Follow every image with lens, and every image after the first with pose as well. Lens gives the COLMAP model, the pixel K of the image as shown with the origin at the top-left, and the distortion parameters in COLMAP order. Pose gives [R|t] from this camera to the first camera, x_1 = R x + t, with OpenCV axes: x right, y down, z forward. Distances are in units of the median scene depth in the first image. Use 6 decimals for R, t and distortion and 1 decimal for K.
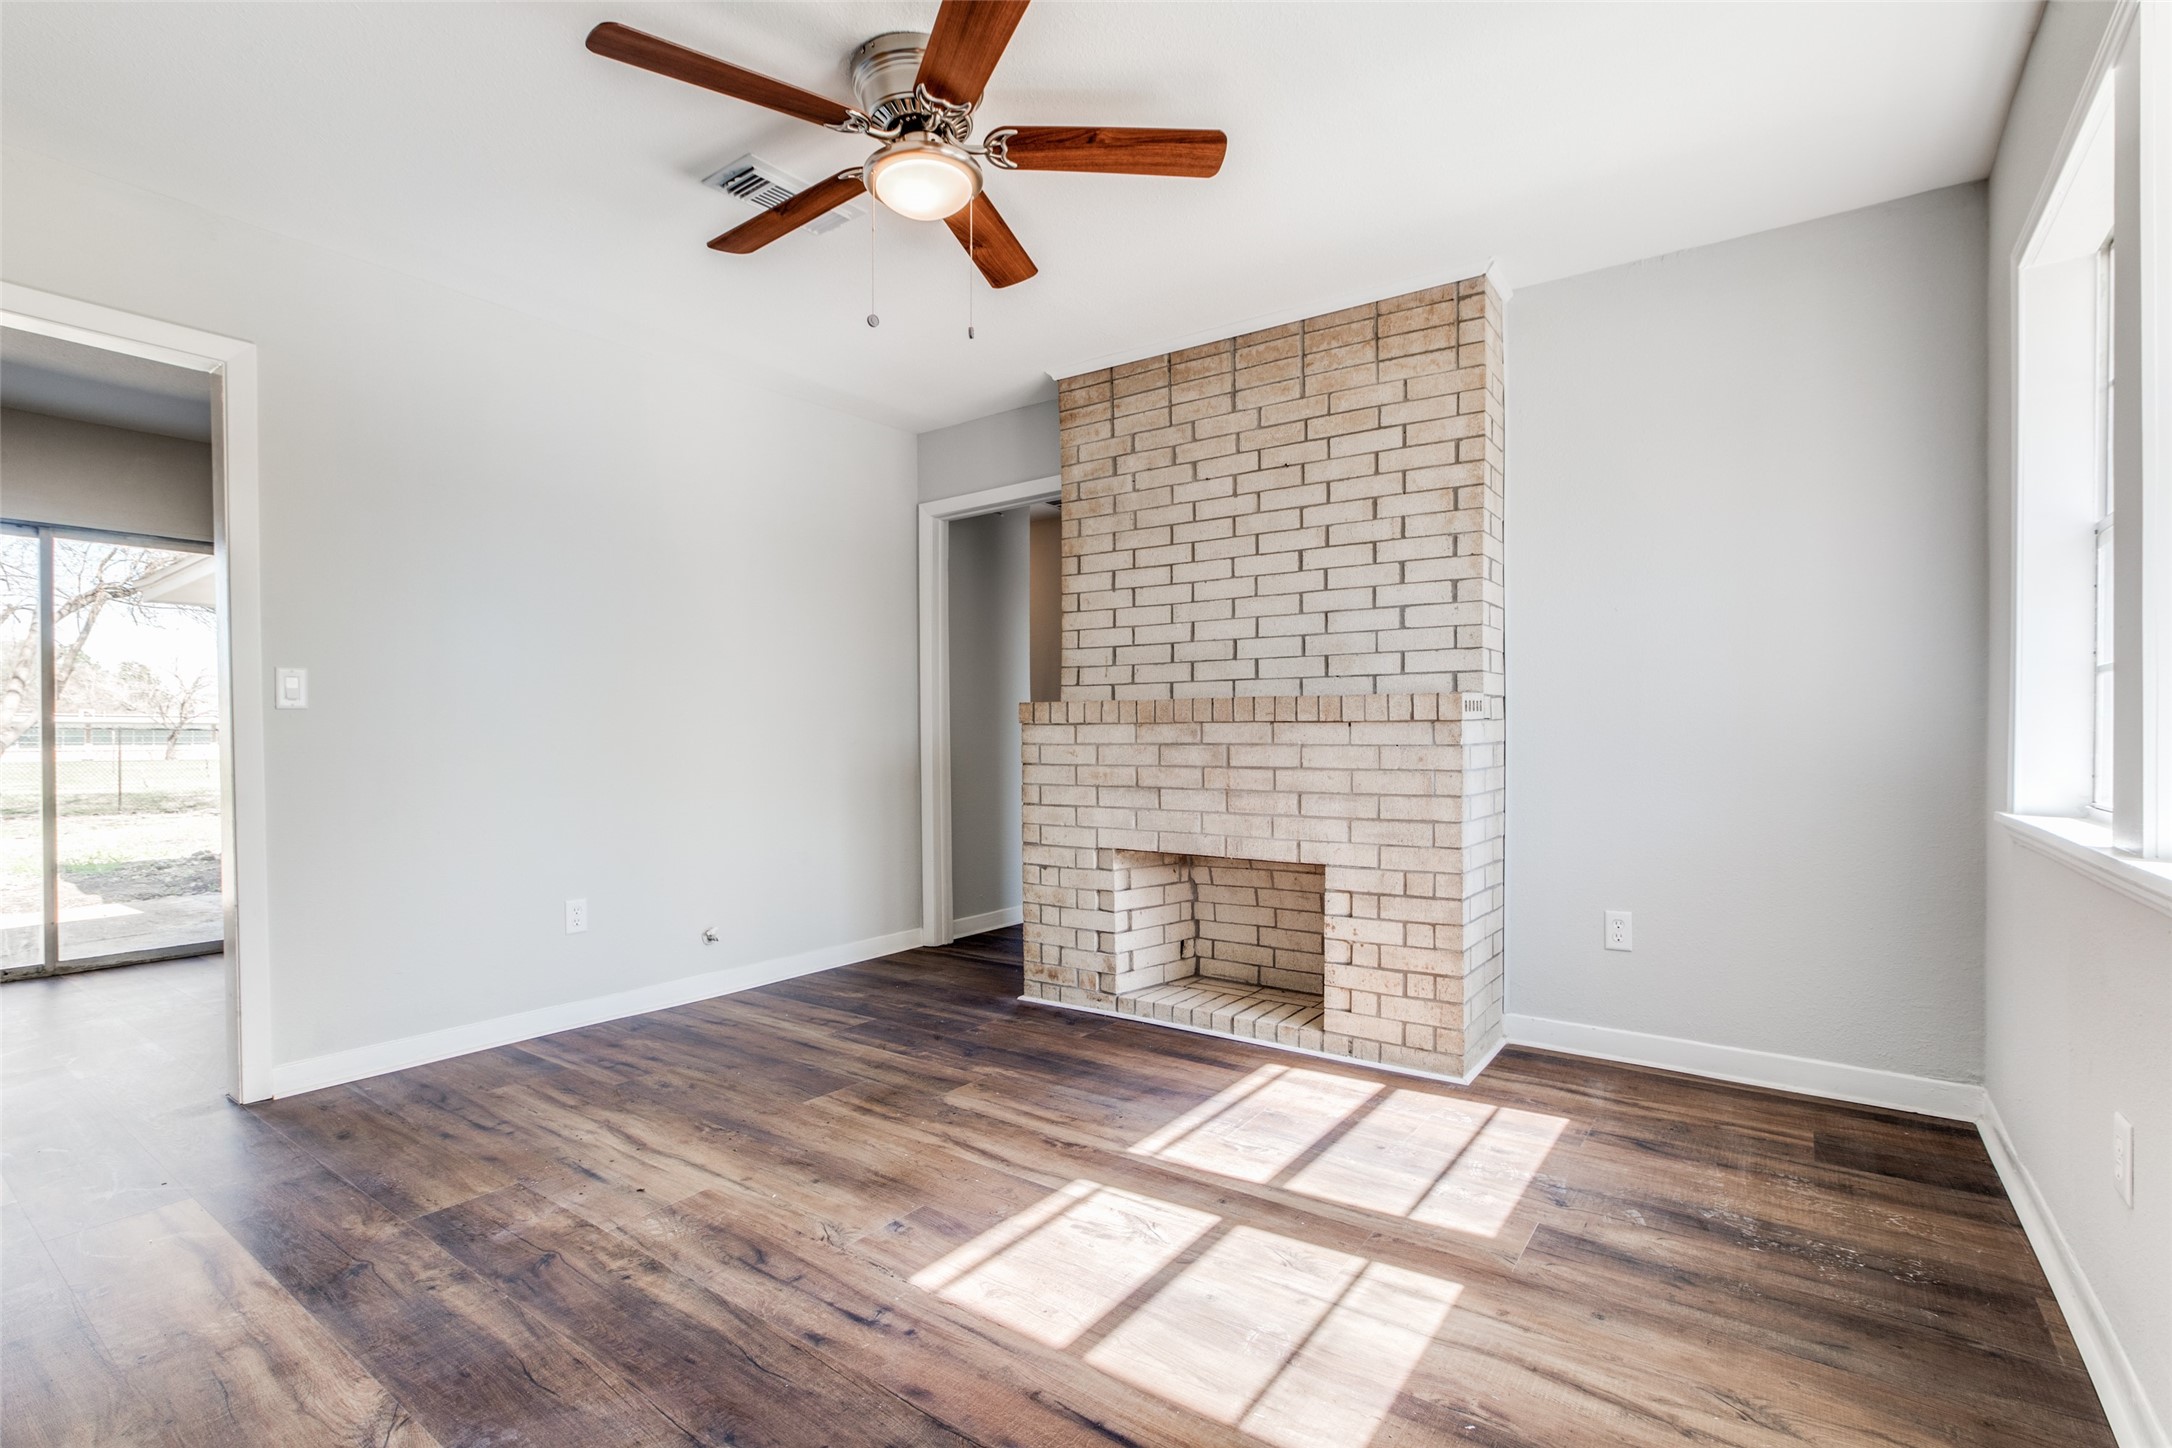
lens RADIAL K [[996.7, 0, 1095.3], [0, 996.7, 738.0], [0, 0, 1]] dist [-0.038812, 0.018486]
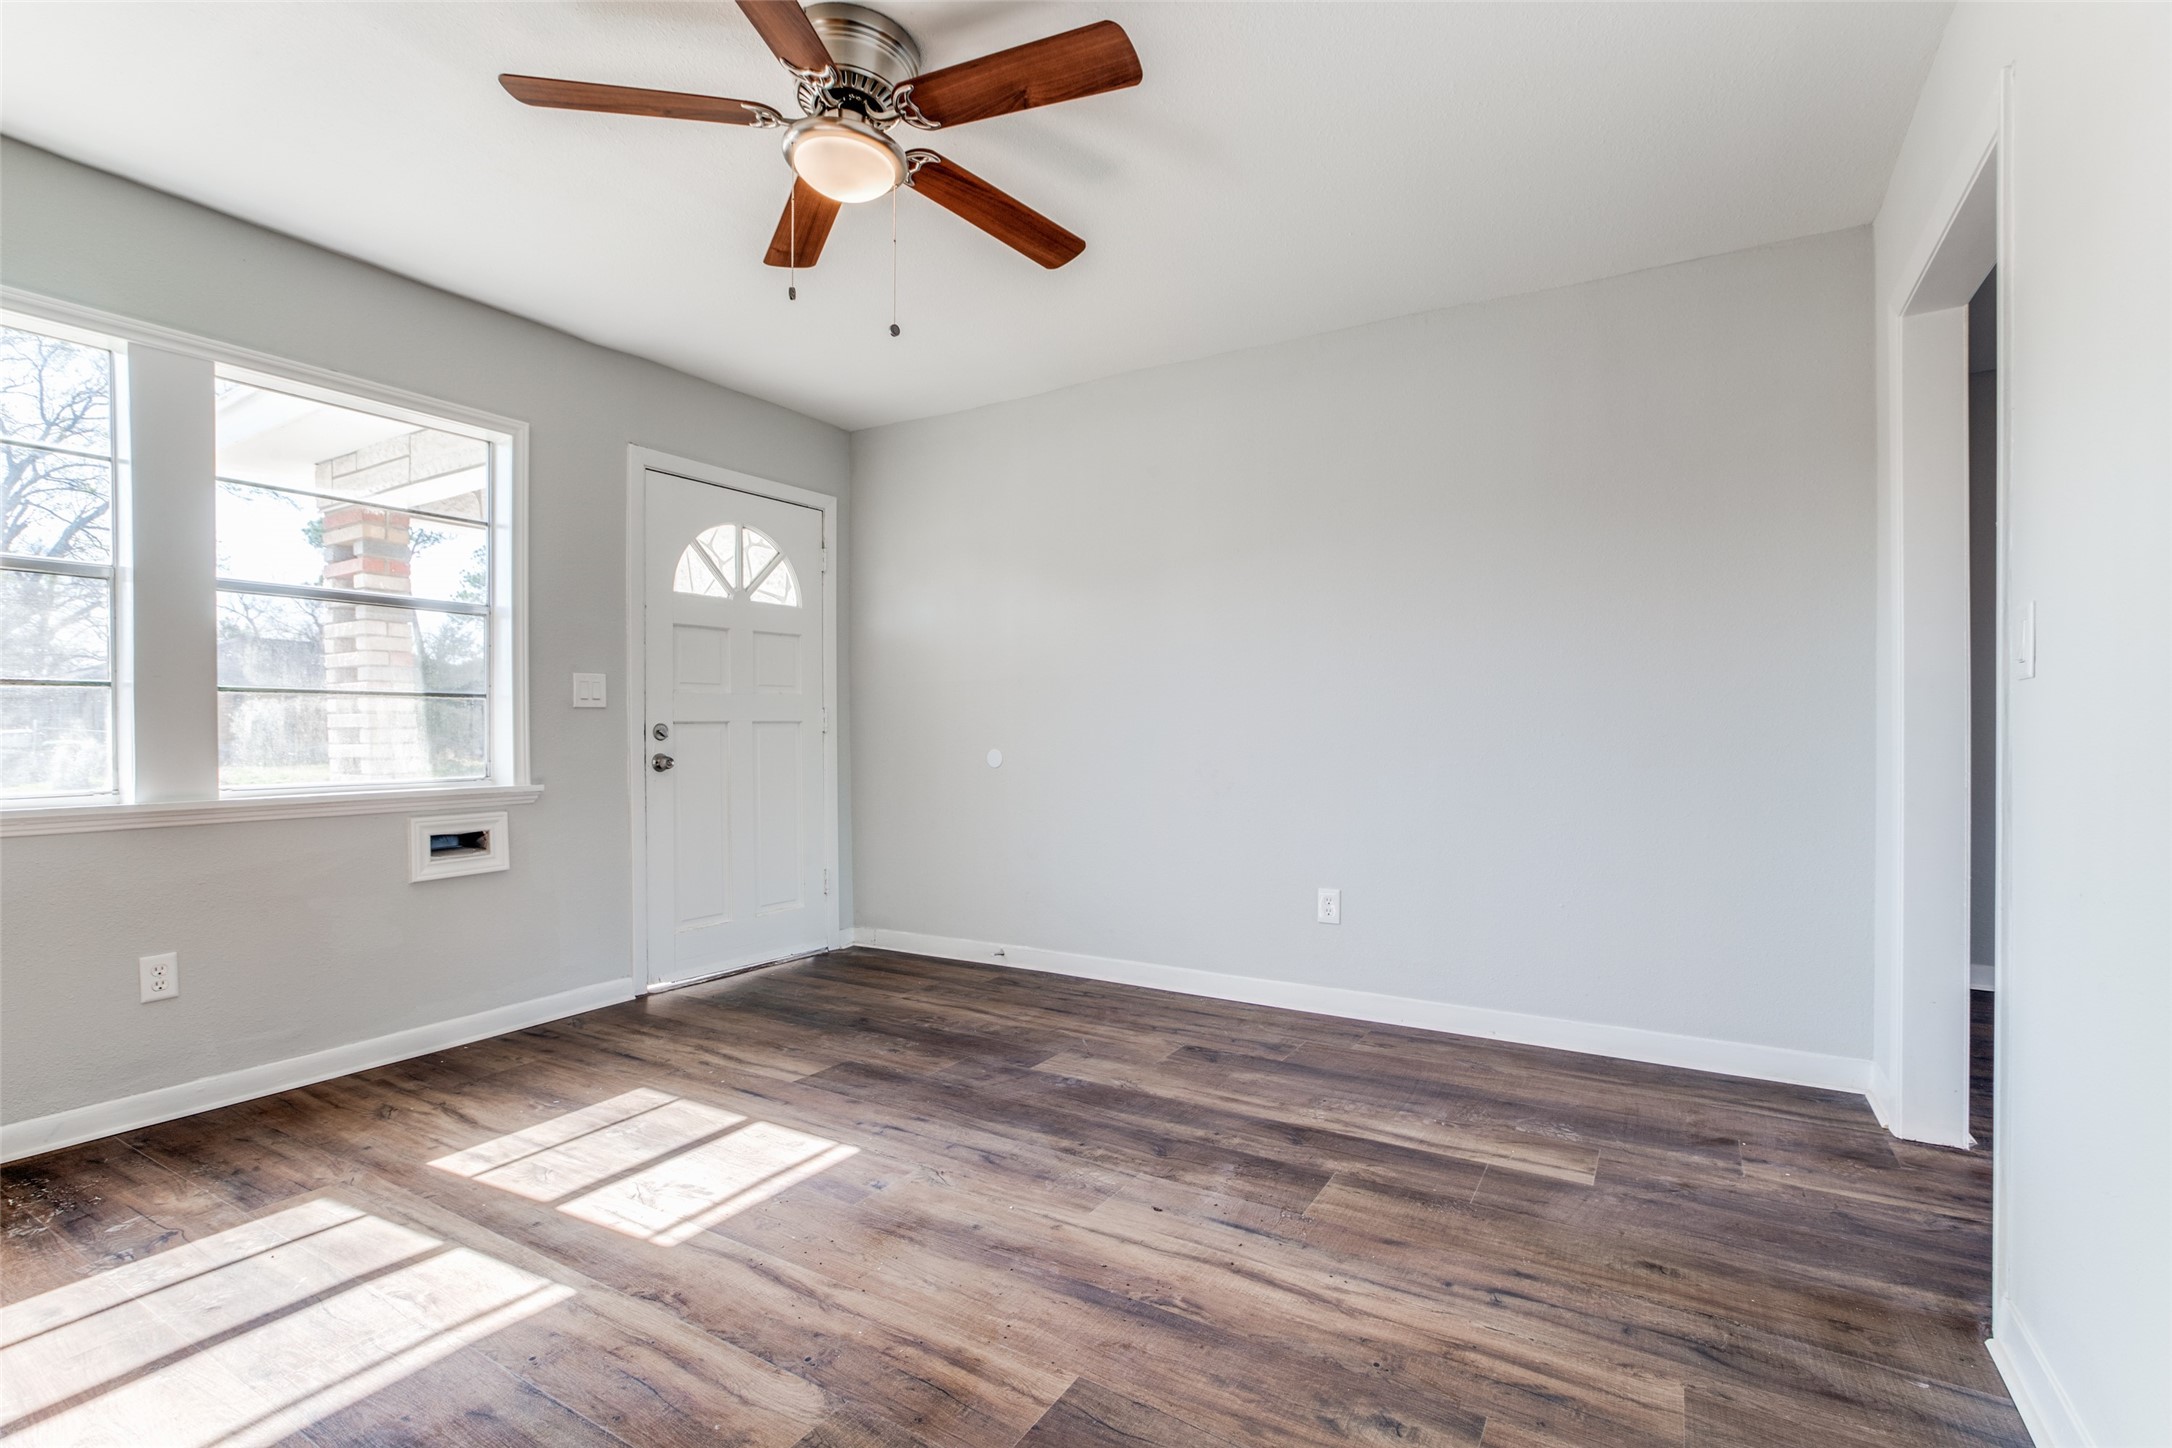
lens RADIAL K [[996.7, 0, 1096.8], [0, 996.7, 746.8], [0, 0, 1]] dist [-0.038812, 0.018486]
pose [[-0.996168, 0.007070, -0.087170, -0.258644], [0.005473, 0.999813, 0.018549, -0.004391], [0.087285, 0.018001, -0.996021, 1.550211]]
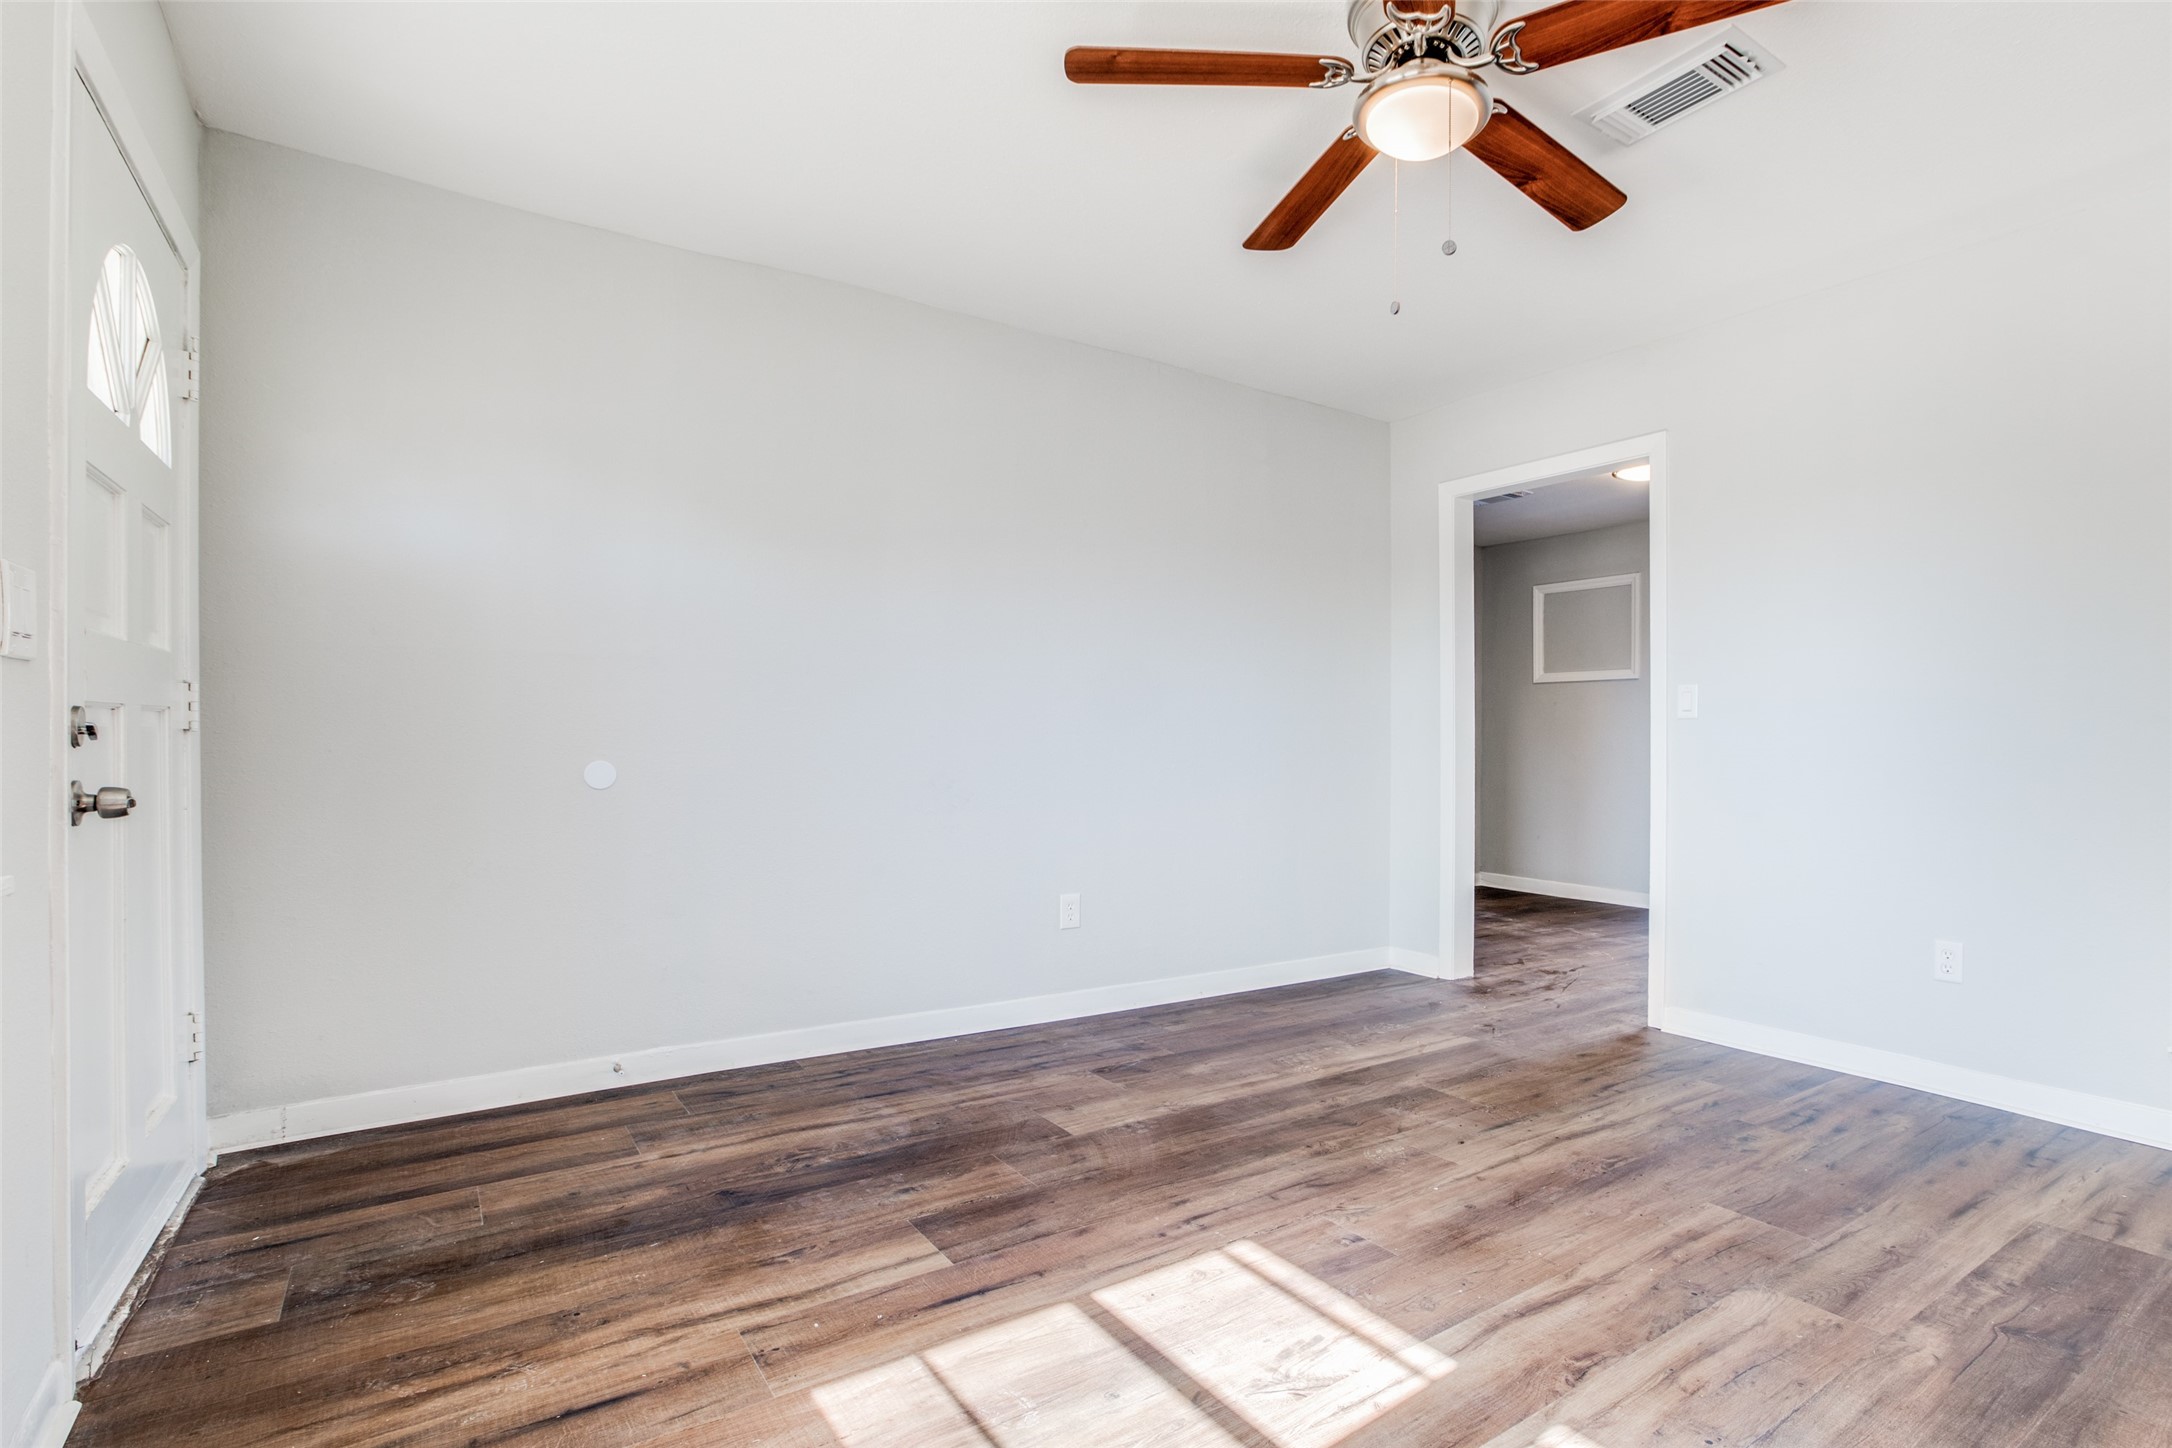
lens RADIAL K [[1088.9, 0, 1219.4], [0, 1088.9, 725.7], [0, 0, 1]] dist [-0.036146, 0.007003]
pose [[-0.291057, -0.013897, -0.956605, 0.622778], [-0.011739, 0.999871, -0.010953, 0.008544], [0.956634, 0.008042, -0.291183, 0.870383]]
